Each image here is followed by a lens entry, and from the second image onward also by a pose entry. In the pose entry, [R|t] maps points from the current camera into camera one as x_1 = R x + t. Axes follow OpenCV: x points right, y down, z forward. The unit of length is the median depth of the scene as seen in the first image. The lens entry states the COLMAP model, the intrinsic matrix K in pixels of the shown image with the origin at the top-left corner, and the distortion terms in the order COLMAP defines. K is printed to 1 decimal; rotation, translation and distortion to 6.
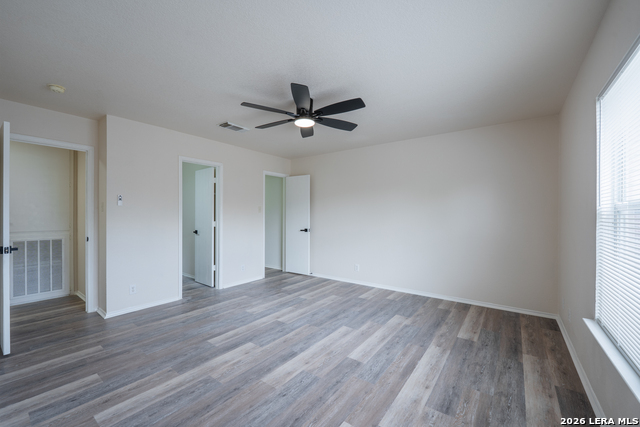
lens RADIAL K [[263.1, 0, 313.5], [0, 263.1, 215.1], [0, 0, 1]] dist [-0.007929, -0.000329]
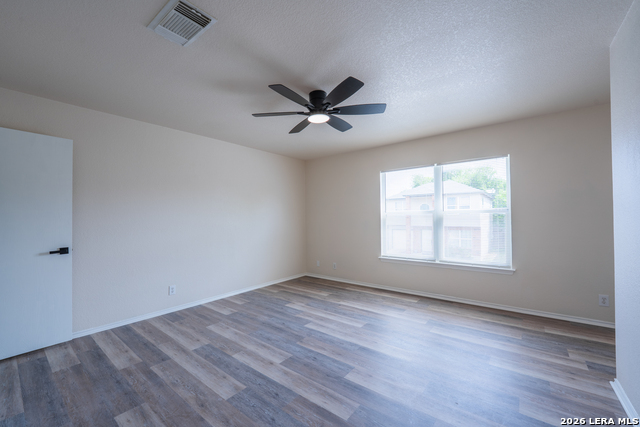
lens RADIAL K [[263.1, 0, 320.4], [0, 263.1, 214.5], [0, 0, 1]] dist [-0.007929, -0.000329]
pose [[0.009048, 0.005562, 0.999944, -0.881276], [0.012231, 0.999909, -0.005673, -0.002156], [-0.999884, 0.012281, 0.008979, 0.899969]]
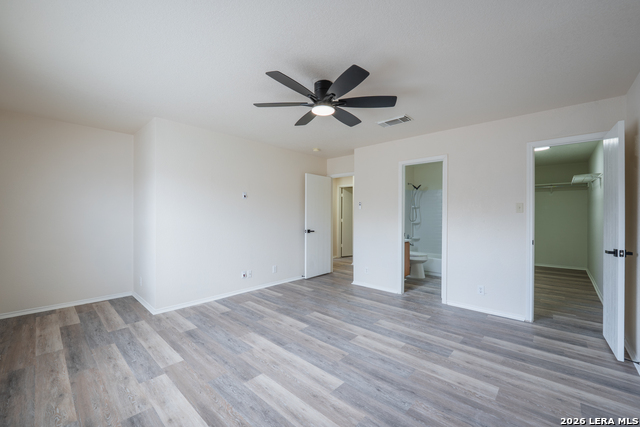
lens RADIAL K [[263.1, 0, 314.4], [0, 263.1, 215.3], [0, 0, 1]] dist [-0.007929, -0.000329]
pose [[-0.100904, 0.000506, -0.994896, 0.763752], [-0.007513, 0.999971, 0.001271, -0.000467], [0.994868, 0.007603, -0.100897, 0.965507]]
